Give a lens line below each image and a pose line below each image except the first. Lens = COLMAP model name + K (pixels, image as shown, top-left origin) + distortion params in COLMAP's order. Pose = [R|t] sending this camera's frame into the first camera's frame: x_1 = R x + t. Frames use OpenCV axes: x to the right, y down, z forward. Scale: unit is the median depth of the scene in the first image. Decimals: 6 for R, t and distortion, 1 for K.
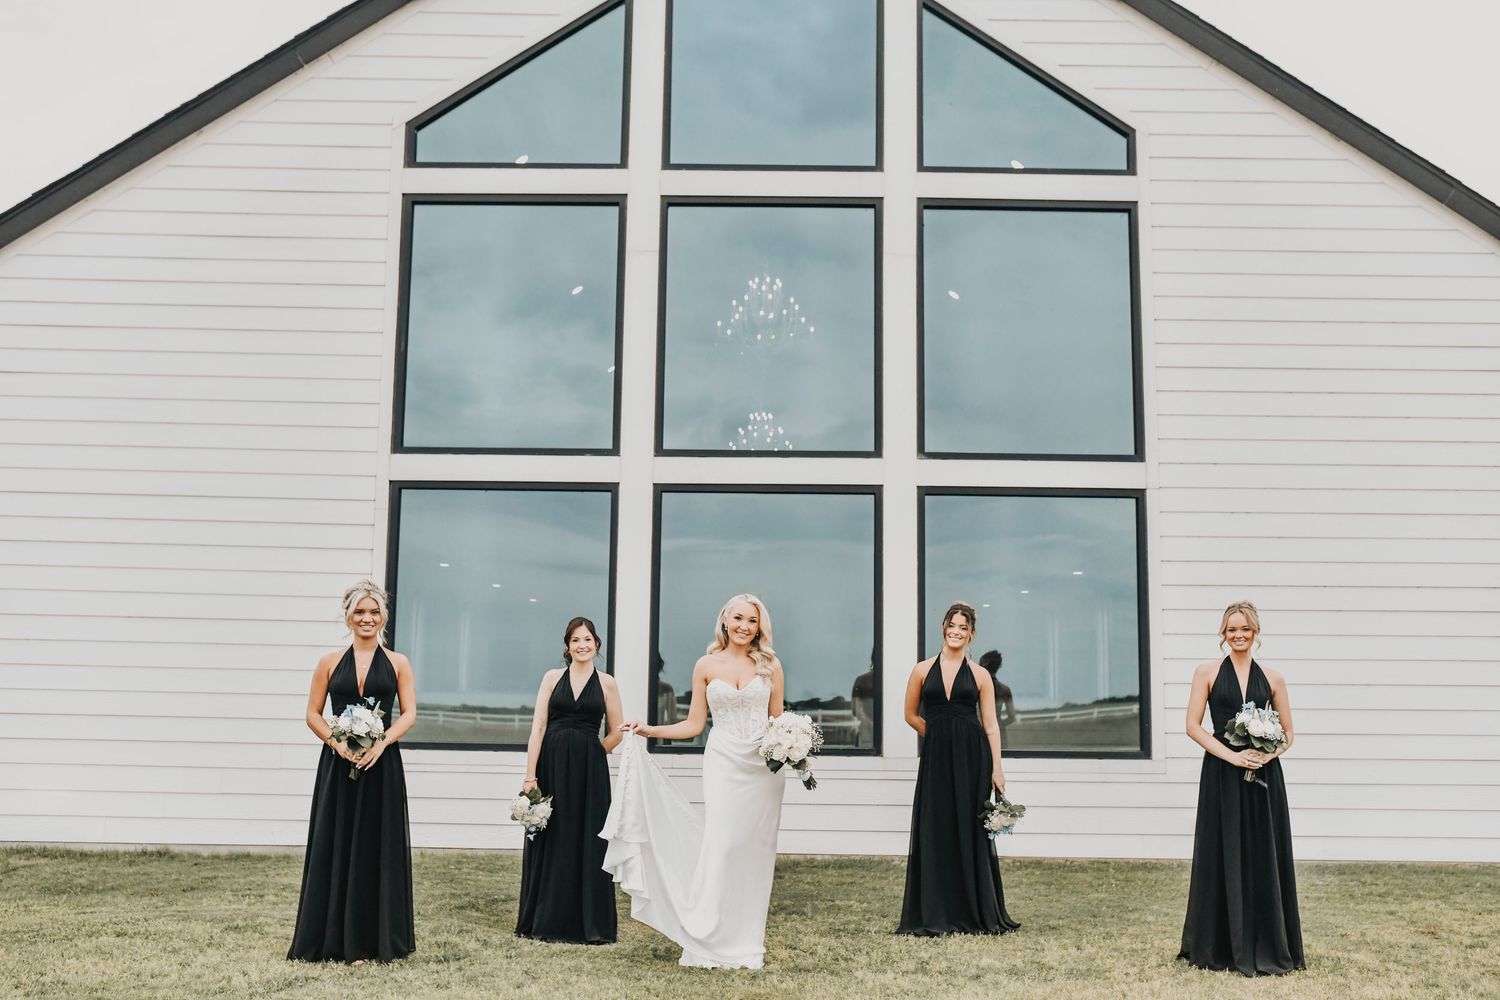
lens RADIAL K [[1439.1, 0, 753.3], [0, 1439.1, 499.6], [0, 0, 1]] dist [-0.031519, 0.000000]
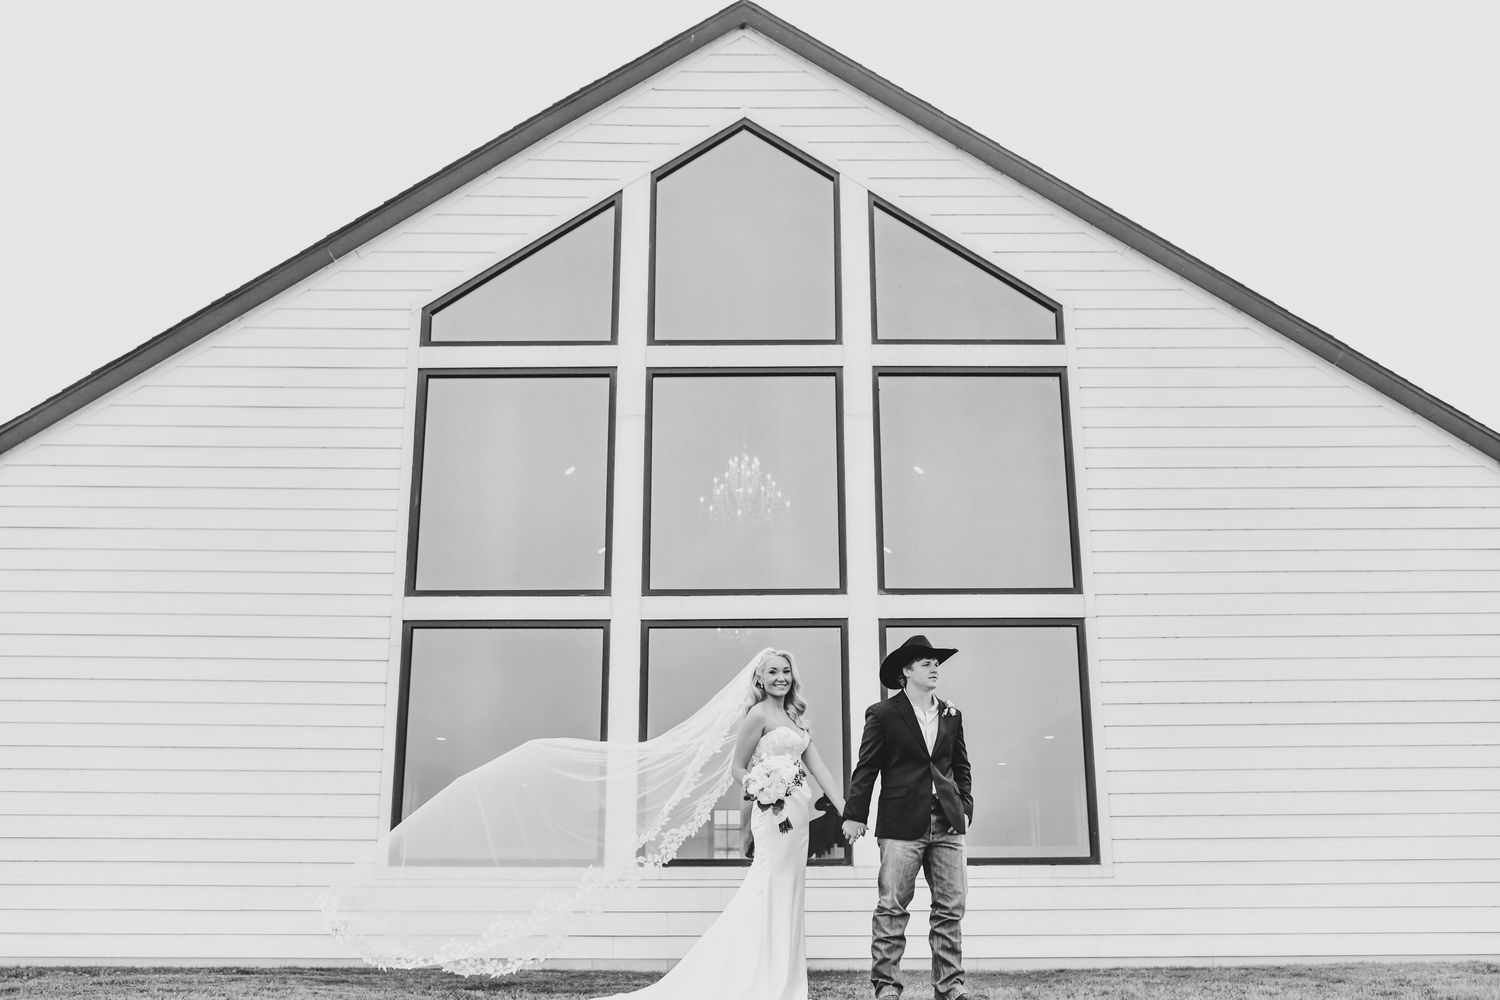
lens RADIAL K [[1439.1, 0, 756.7], [0, 1439.1, 499.9], [0, 0, 1]] dist [-0.031519, 0.000000]
pose [[0.999833, -0.014603, 0.010971, 0.008624], [0.016063, 0.988921, -0.147572, 0.060811], [-0.008695, 0.147723, 0.988991, -0.108482]]
